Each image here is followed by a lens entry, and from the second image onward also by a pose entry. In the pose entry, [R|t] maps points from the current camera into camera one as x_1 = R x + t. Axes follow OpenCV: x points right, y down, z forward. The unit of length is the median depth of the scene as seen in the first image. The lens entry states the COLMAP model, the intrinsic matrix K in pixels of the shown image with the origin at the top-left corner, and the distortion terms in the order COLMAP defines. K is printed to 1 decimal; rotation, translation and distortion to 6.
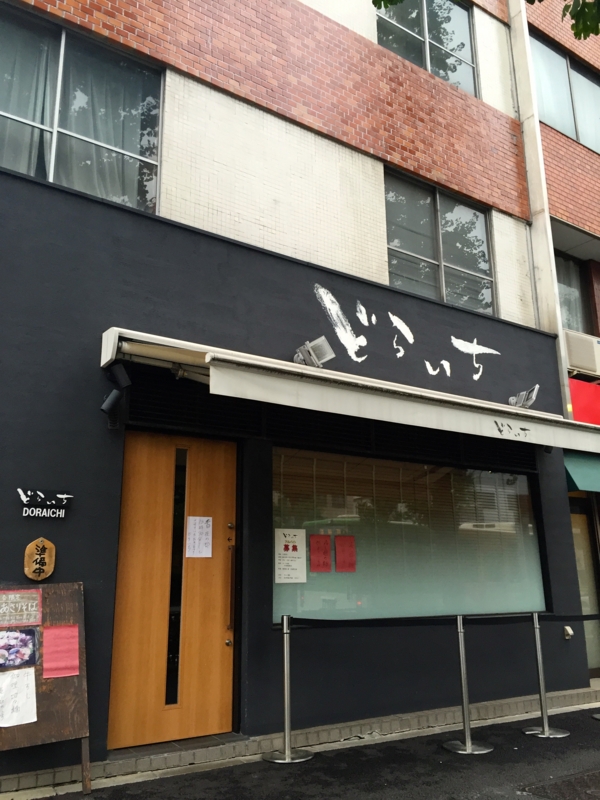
lens RADIAL K [[678.8, 0, 300.0], [0, 678.8, 400.0], [0, 0, 1]] dist [0.088474, -0.132382]
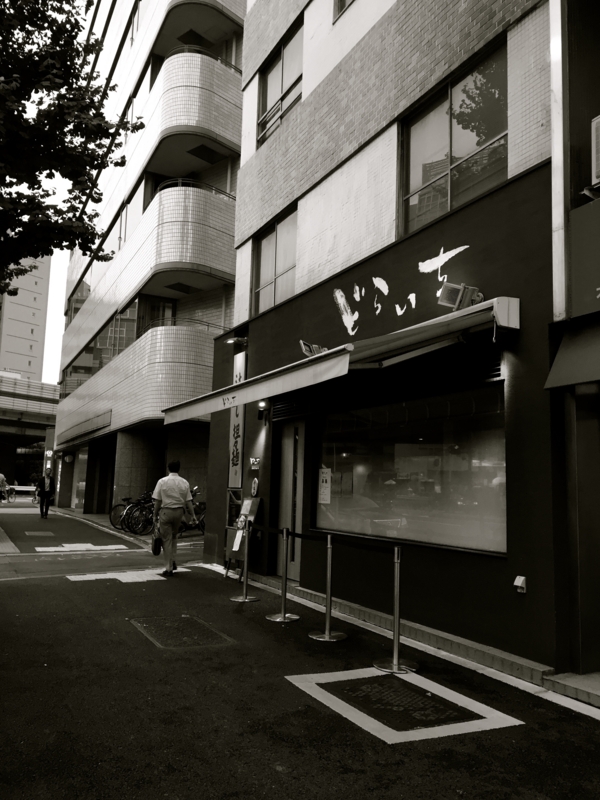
lens RADIAL K [[678.8, 0, 300.0], [0, 678.8, 400.0], [0, 0, 1]] dist [0.088474, -0.132382]
pose [[-0.127170, -0.121873, -0.984365, 1.894854], [0.226203, 0.962707, -0.148414, 0.321217], [0.965743, -0.241540, -0.094859, 1.427717]]
